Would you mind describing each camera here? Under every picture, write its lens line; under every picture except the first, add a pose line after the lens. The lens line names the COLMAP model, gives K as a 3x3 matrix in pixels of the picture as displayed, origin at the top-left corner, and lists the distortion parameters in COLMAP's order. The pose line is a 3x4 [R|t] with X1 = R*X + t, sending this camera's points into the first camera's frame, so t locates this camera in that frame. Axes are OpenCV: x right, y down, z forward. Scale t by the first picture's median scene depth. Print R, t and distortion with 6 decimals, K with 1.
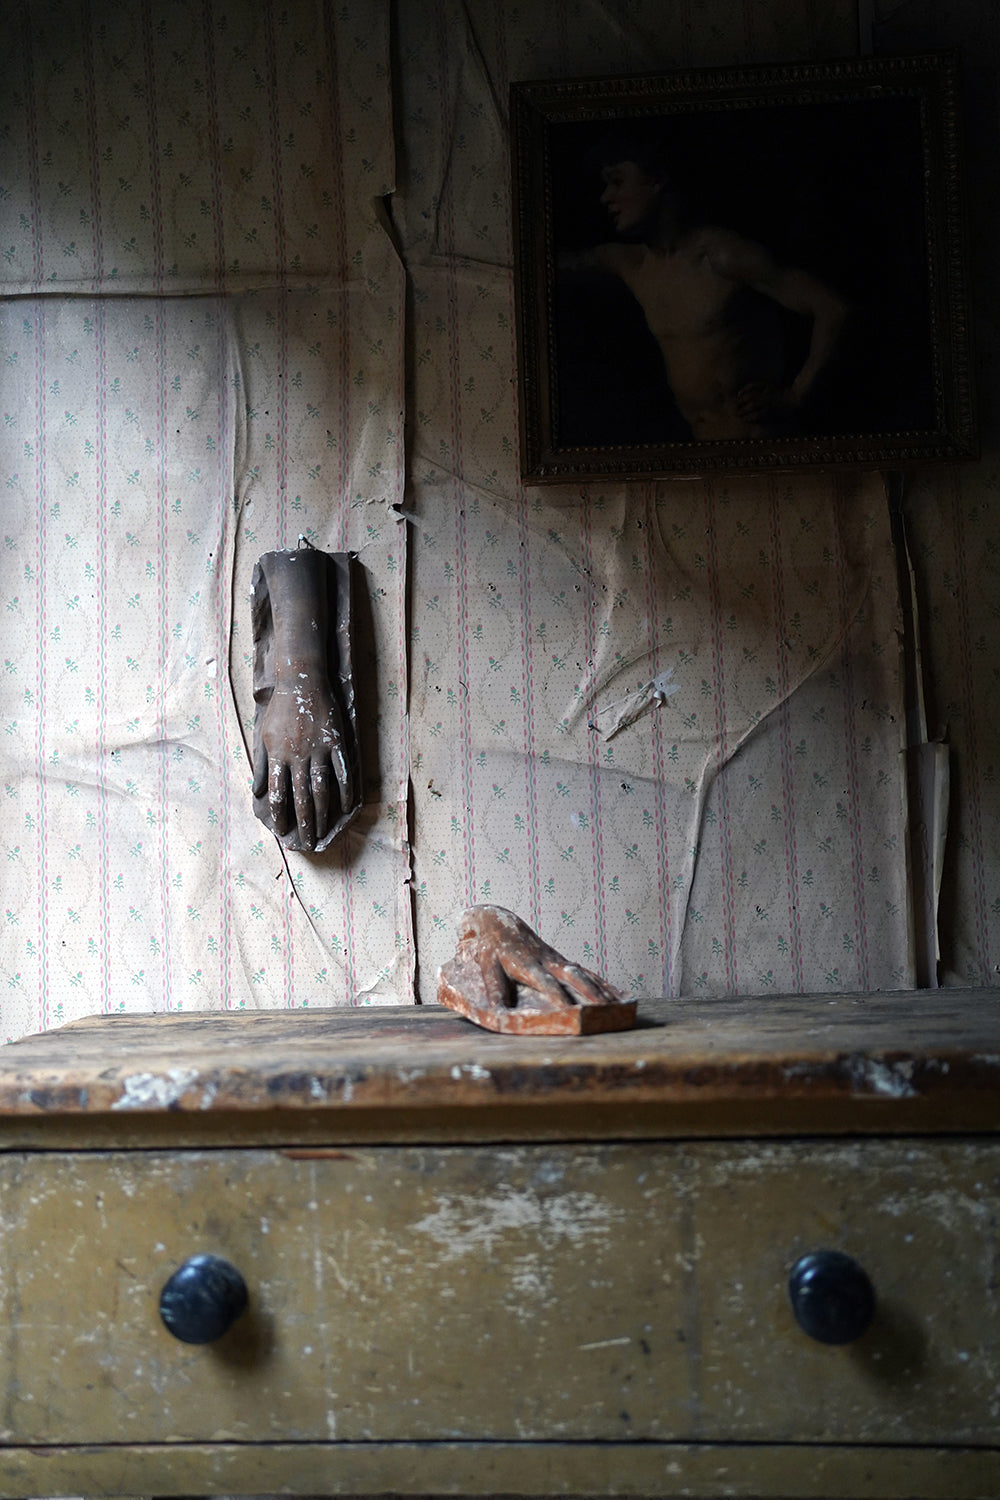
lens RADIAL K [[1530.3, 0, 500.0], [0, 1530.3, 750.0], [0, 0, 1]] dist [-0.025635, 0.154042]
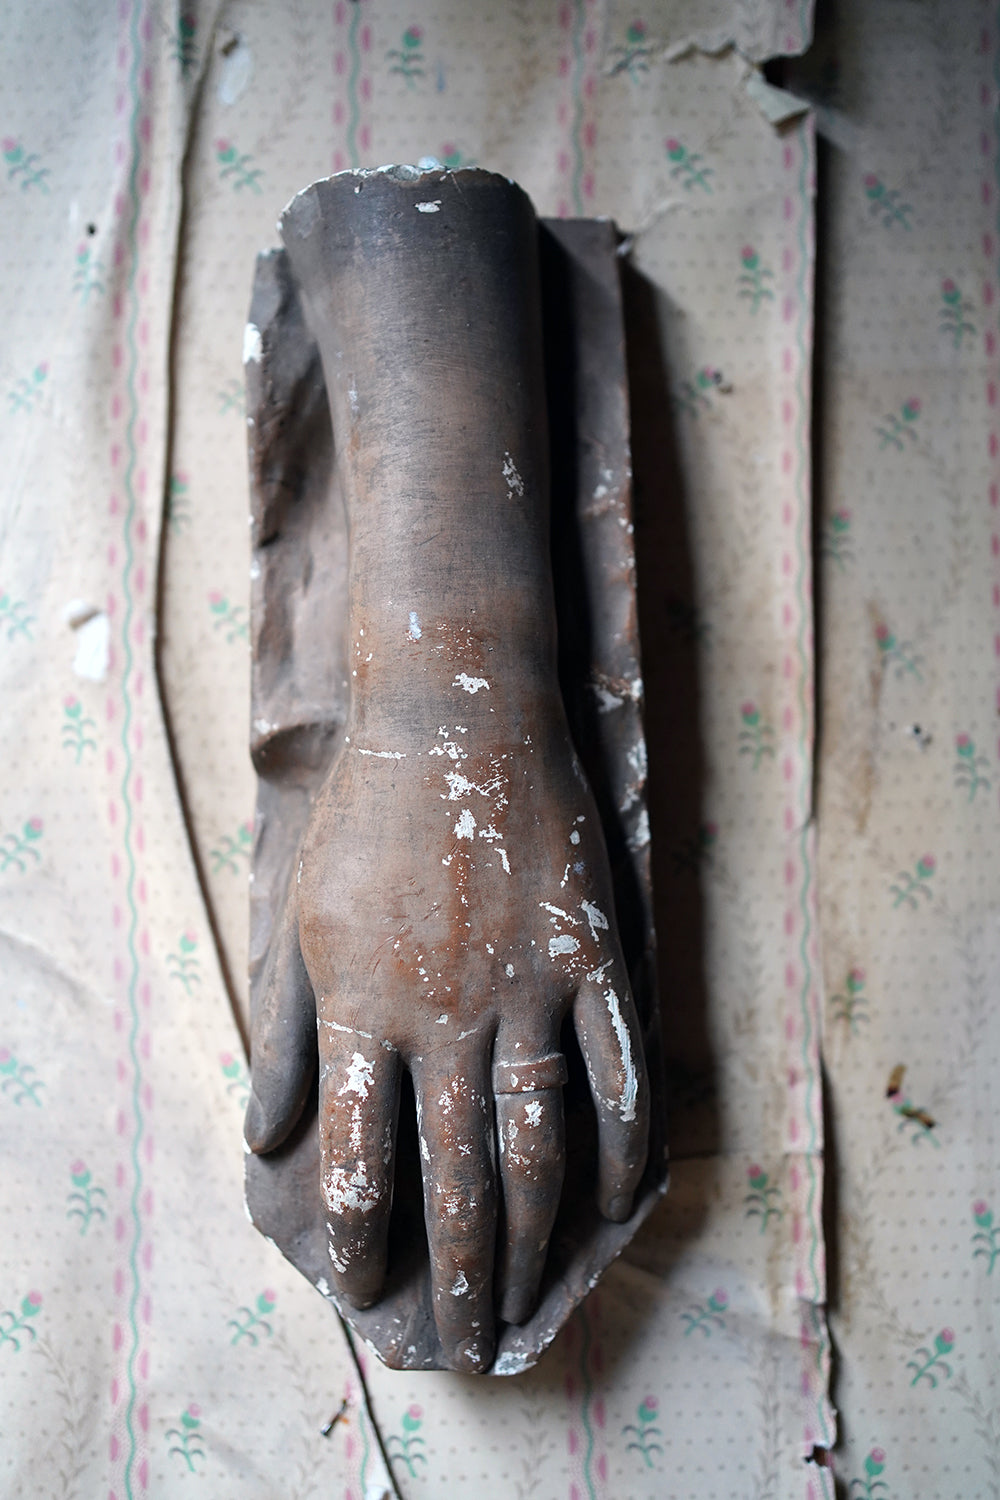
lens RADIAL K [[1530.3, 0, 500.0], [0, 1530.3, 750.0], [0, 0, 1]] dist [-0.025635, 0.154042]
pose [[0.997757, 0.015058, 0.065224, -0.134871], [-0.016028, 0.999768, 0.014361, -0.040141], [-0.064993, -0.015374, 0.997767, 0.732248]]
